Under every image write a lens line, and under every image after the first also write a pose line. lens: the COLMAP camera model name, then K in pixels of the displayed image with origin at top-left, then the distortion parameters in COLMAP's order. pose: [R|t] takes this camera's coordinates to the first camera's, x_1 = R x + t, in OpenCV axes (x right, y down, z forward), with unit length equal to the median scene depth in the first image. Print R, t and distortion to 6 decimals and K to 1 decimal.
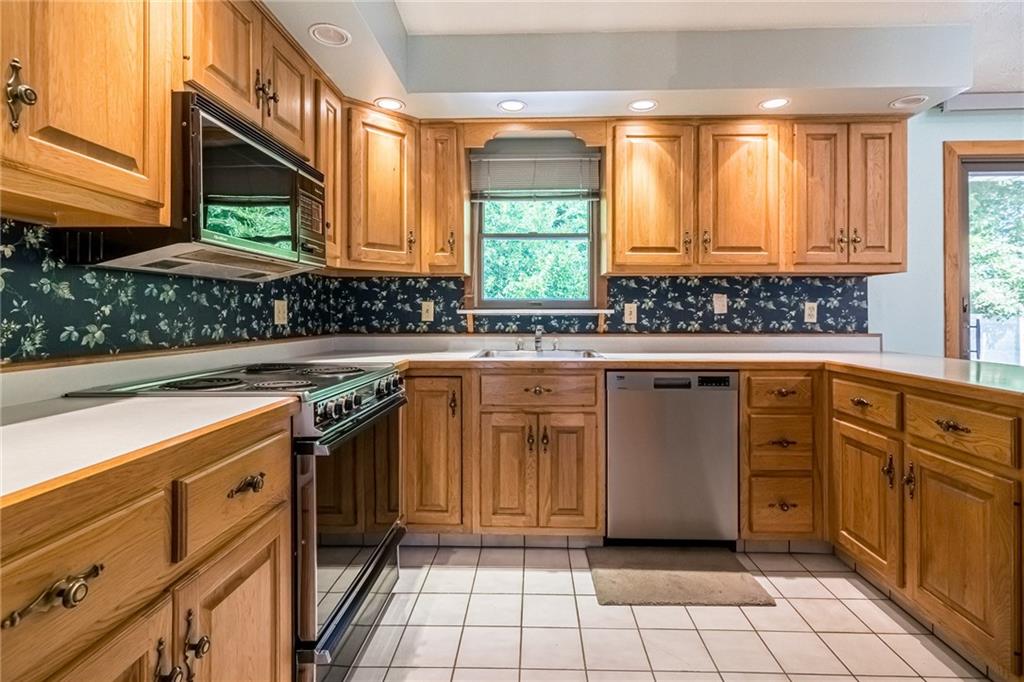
lens RADIAL K [[502.2, 0, 528.4], [0, 502.2, 311.4], [0, 0, 1]] dist [-0.000522, 0.000142]
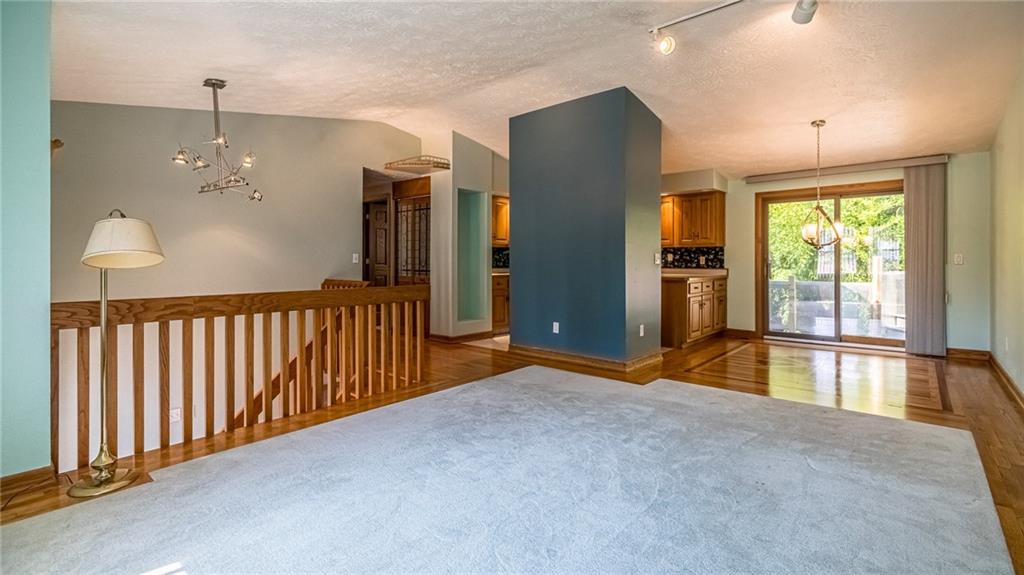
lens RADIAL K [[472.5, 0, 511.9], [0, 472.5, 257.1], [0, 0, 1]] dist [0.003435, -0.000327]
pose [[0.767490, -0.004177, -0.641048, 1.577575], [0.004984, 0.999987, -0.000548, -0.021850], [0.641042, -0.002774, 0.767501, -1.807171]]
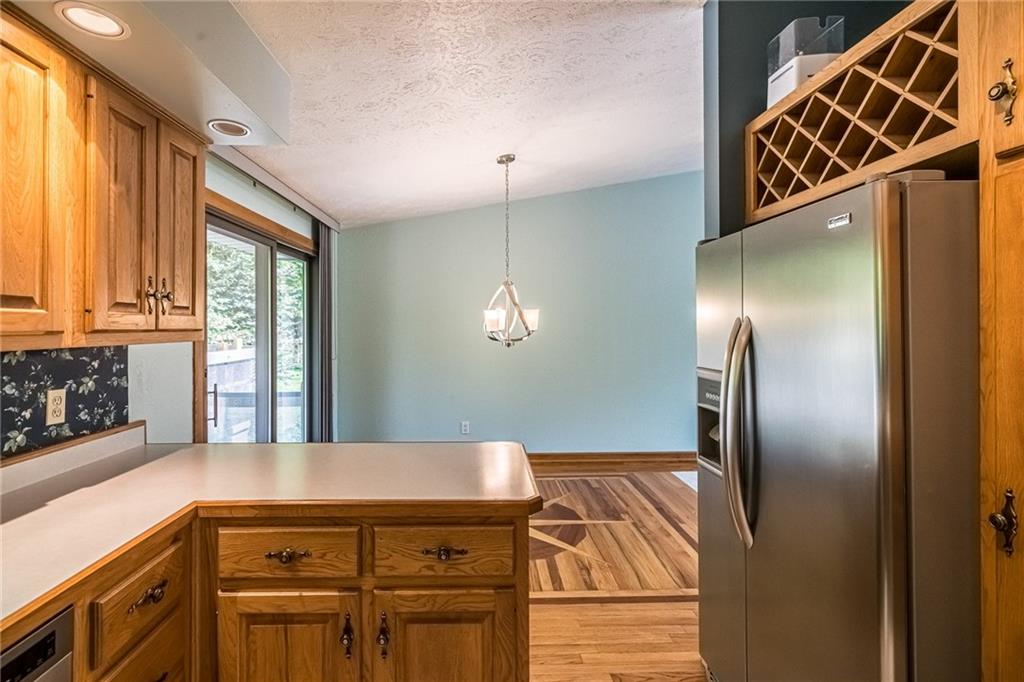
lens RADIAL K [[473.6, 0, 476.5], [0, 473.6, 322.4], [0, 0, 1]] dist [-0.002155, 0.001656]
pose [[-0.019255, 0.008124, 0.999782, 0.009128], [0.000610, 0.999967, -0.008114, -0.101325], [-0.999814, 0.000454, -0.019259, 0.591443]]
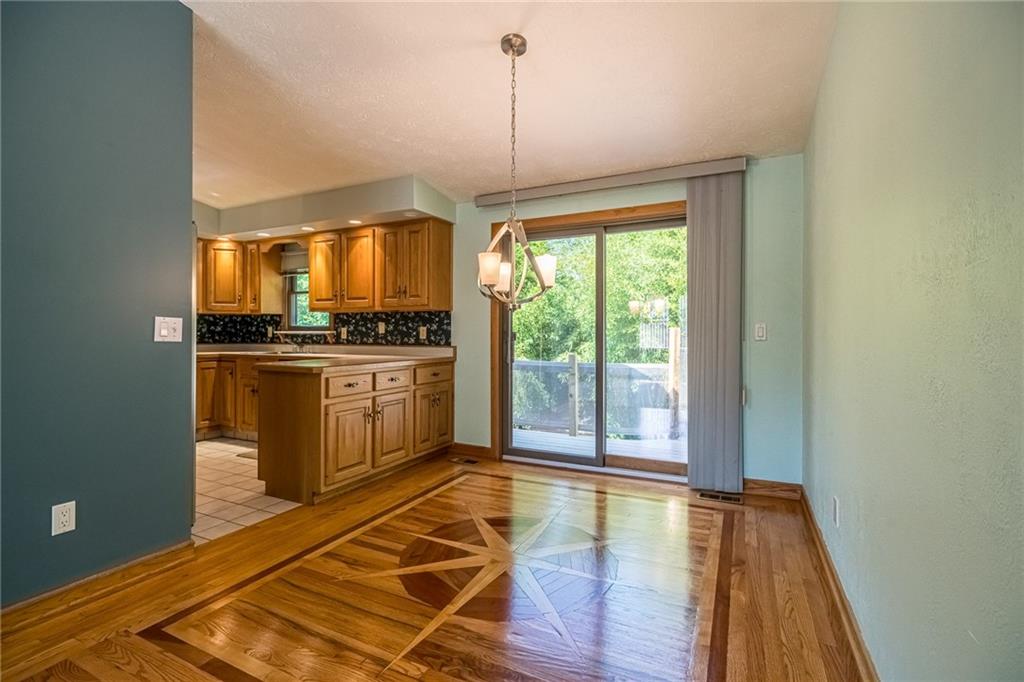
lens RADIAL K [[473.6, 0, 515.0], [0, 473.6, 330.9], [0, 0, 1]] dist [-0.002155, 0.001656]
pose [[0.907454, 0.000567, -0.420151, 1.687690], [0.001223, 0.999991, 0.003990, -0.011704], [0.420149, -0.004134, 0.907446, -0.341830]]
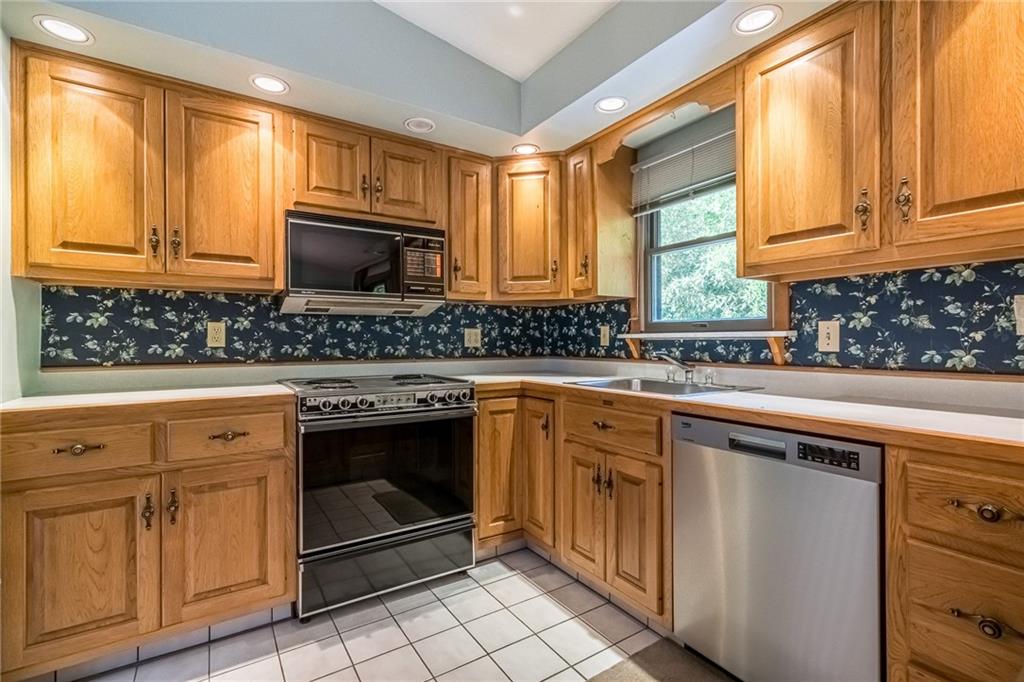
lens RADIAL K [[473.6, 0, 504.0], [0, 473.6, 341.4], [0, 0, 1]] dist [-0.002155, 0.001656]
pose [[0.548230, 0.000859, -0.836327, 0.544803], [0.006471, 0.999965, 0.005269, 0.005326], [0.836302, -0.008301, 0.548206, 0.362745]]
